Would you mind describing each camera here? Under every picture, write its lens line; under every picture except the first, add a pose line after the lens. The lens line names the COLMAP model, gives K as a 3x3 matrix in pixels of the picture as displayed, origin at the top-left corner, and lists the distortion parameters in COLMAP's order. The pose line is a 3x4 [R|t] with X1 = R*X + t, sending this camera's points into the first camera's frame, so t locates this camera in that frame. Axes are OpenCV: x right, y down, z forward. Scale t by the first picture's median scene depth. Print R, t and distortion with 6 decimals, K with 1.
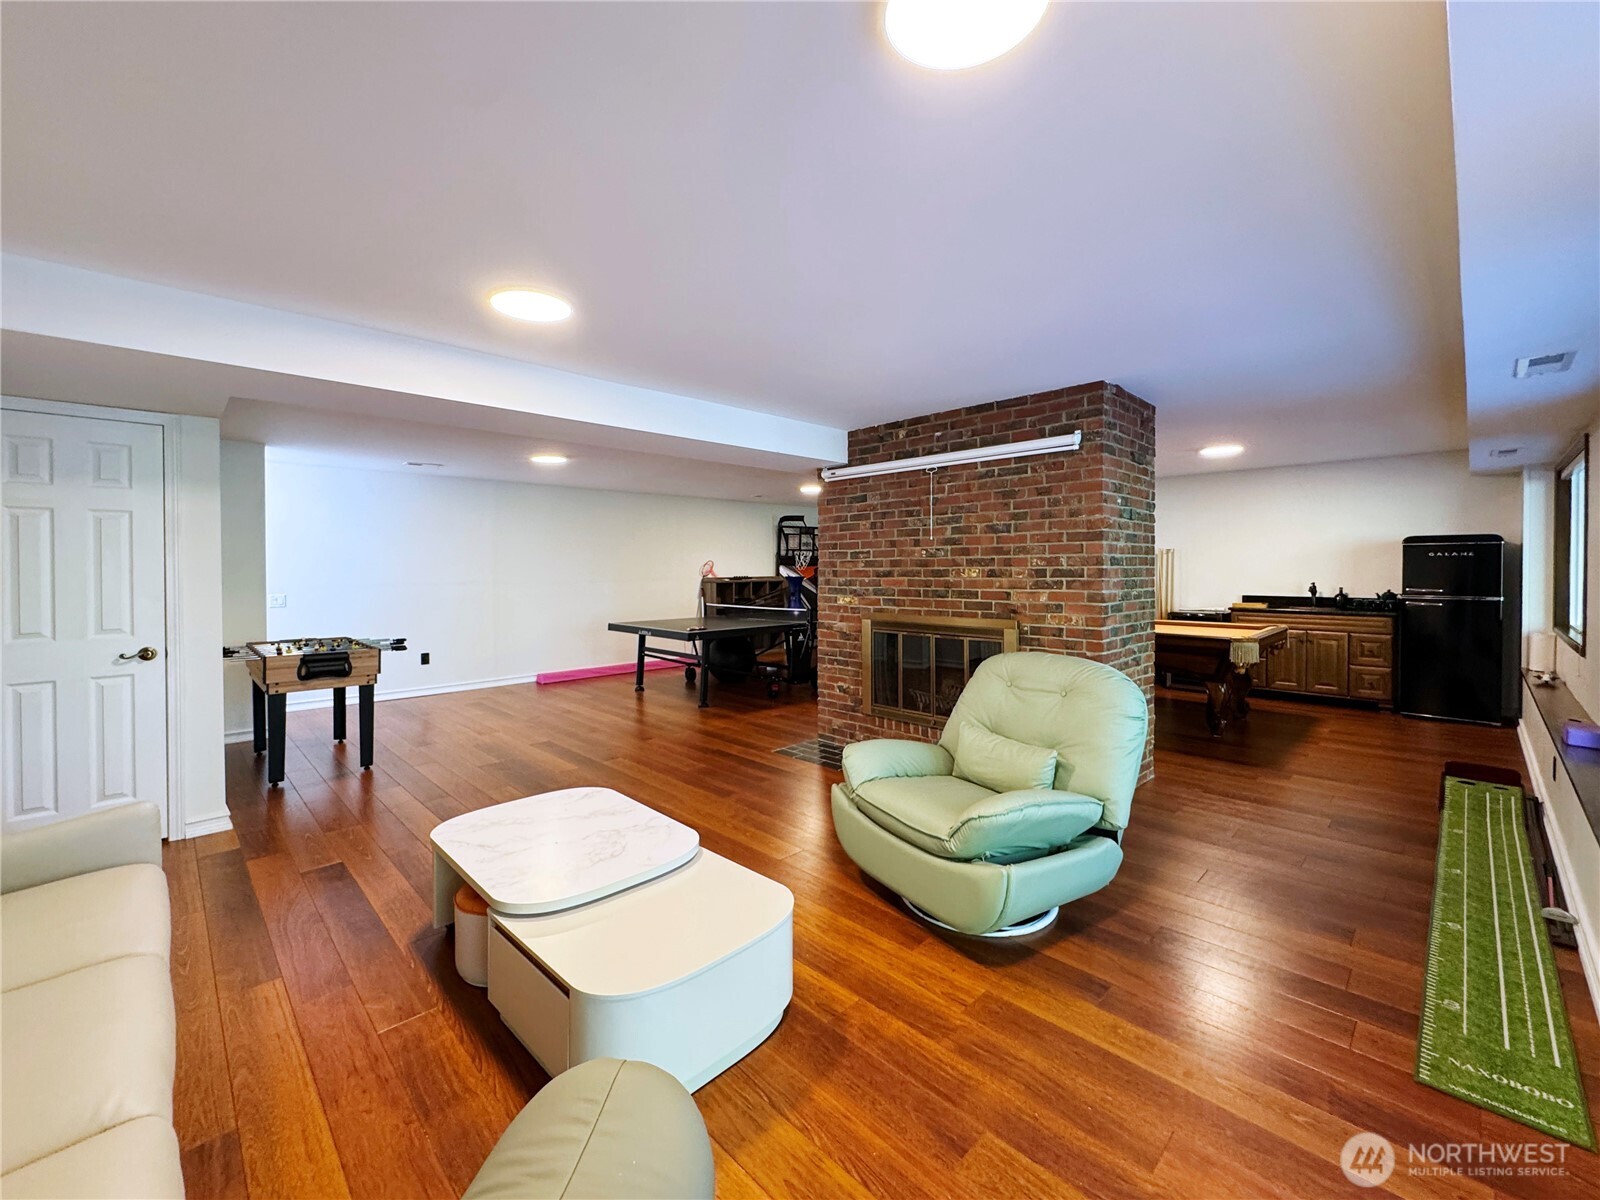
lens RADIAL K [[659.0, 0, 798.9], [0, 659.0, 598.9], [0, 0, 1]] dist [-0.000570, -0.000038]
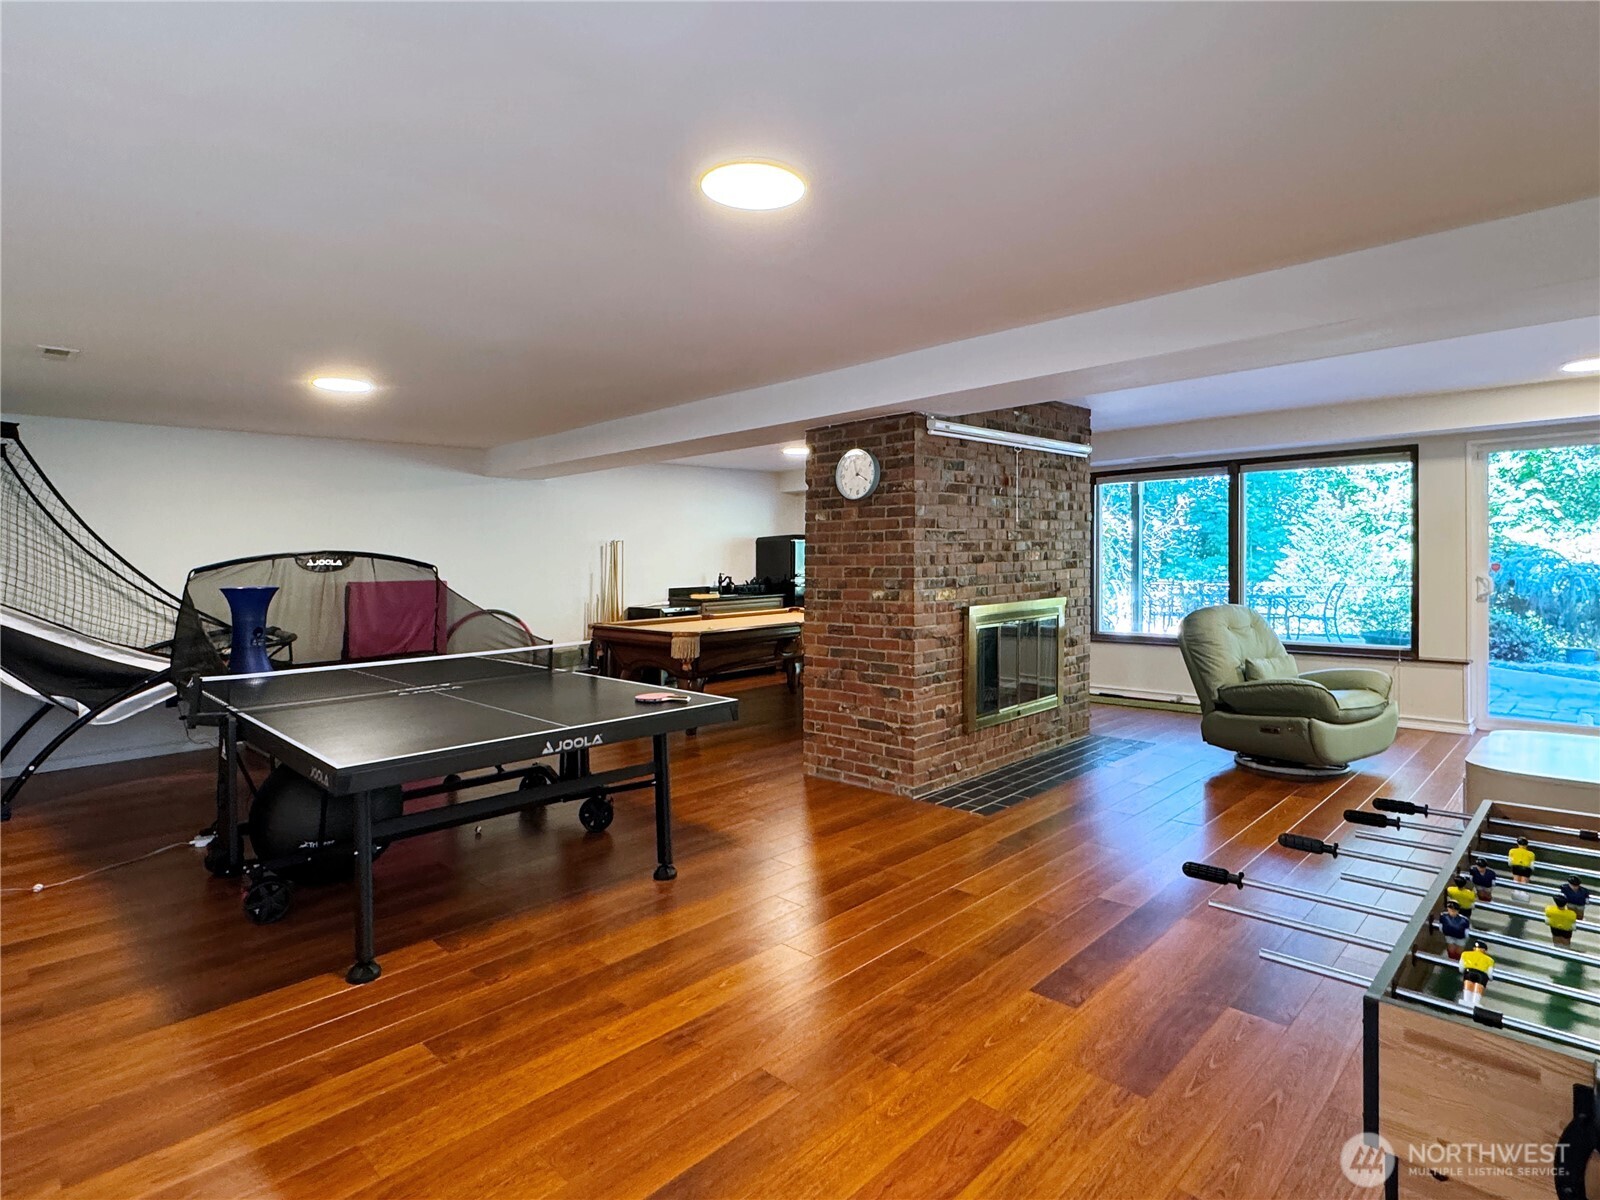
lens RADIAL K [[866.5, 0, 797.9], [0, 866.5, 594.1], [0, 0, 1]] dist [0.000519, 0.000290]
pose [[-0.025320, -0.036811, 0.999001, -0.914790], [0.072360, 0.996633, 0.038557, -0.049134], [-0.997057, 0.073264, -0.022572, 1.175203]]
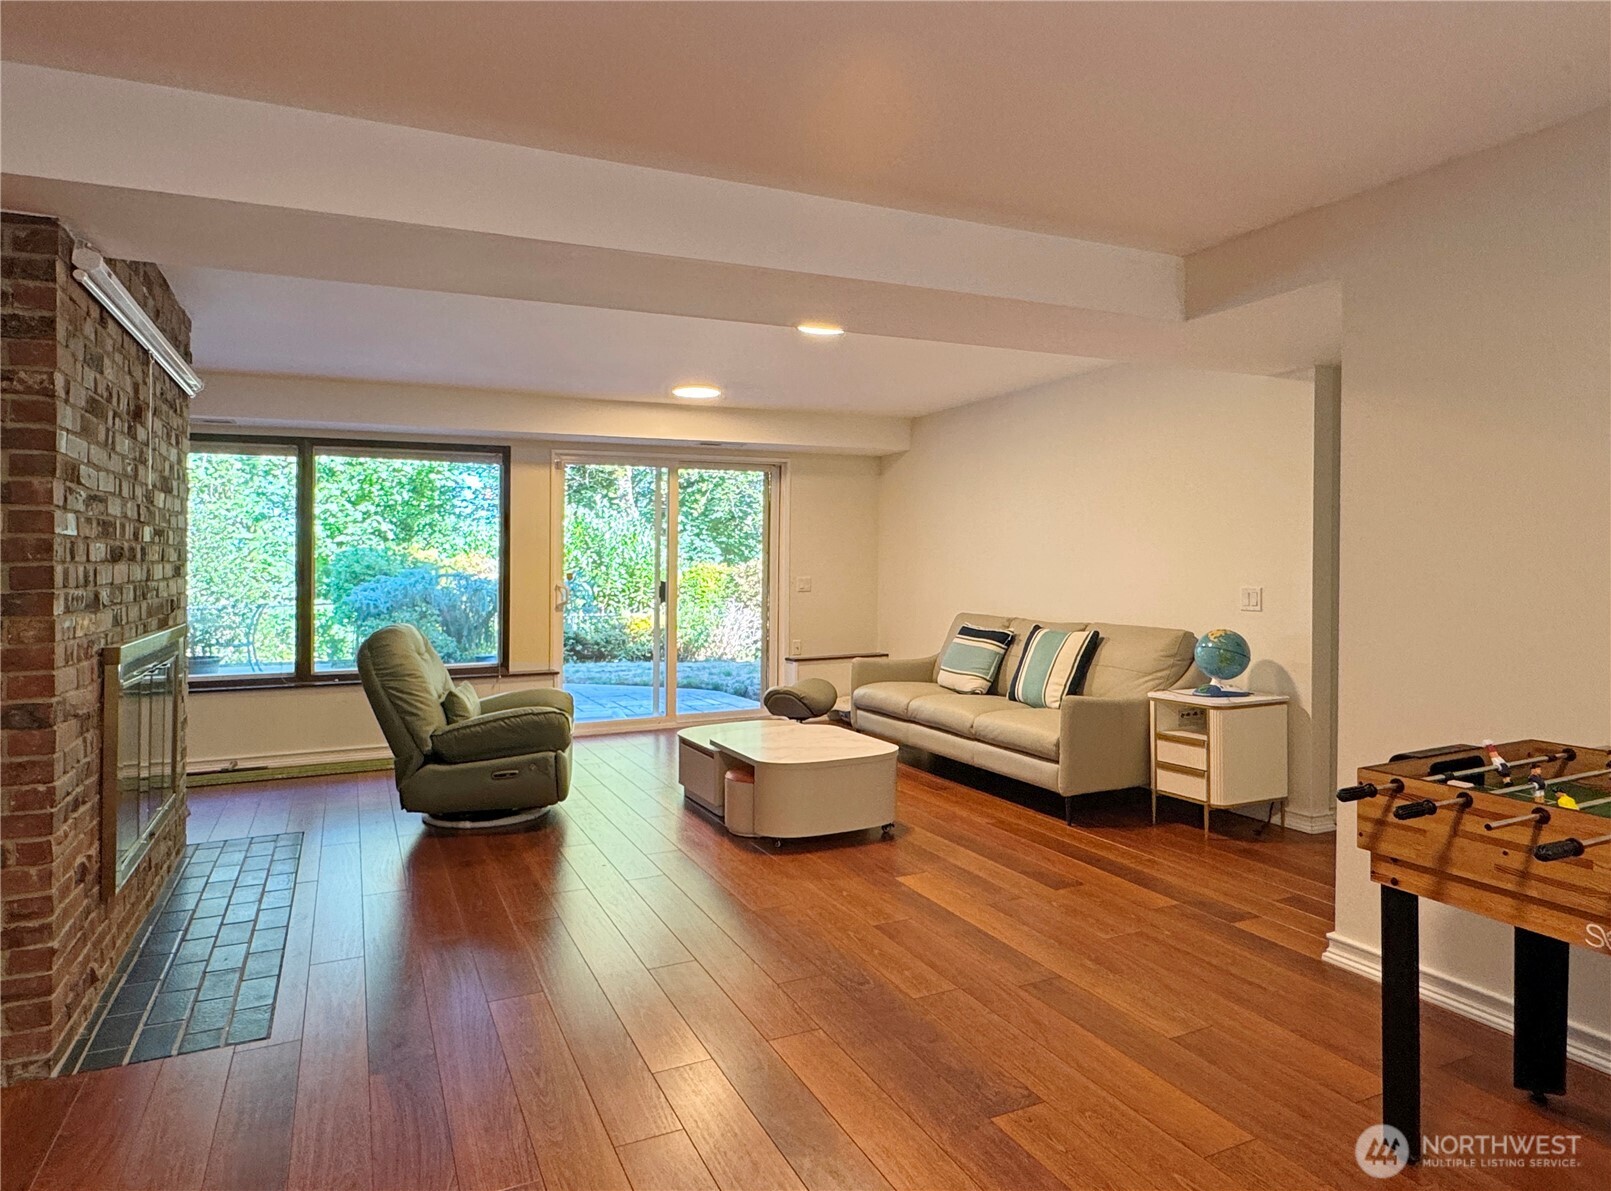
lens RADIAL K [[948.0, 0, 800.7], [0, 948.0, 603.3], [0, 0, 1]] dist [0.004753, 0.000160]
pose [[-0.942705, -0.001362, 0.333626, -0.475451], [0.031090, 0.995282, 0.091911, -0.045483], [-0.332177, 0.097018, -0.938214, 1.345068]]
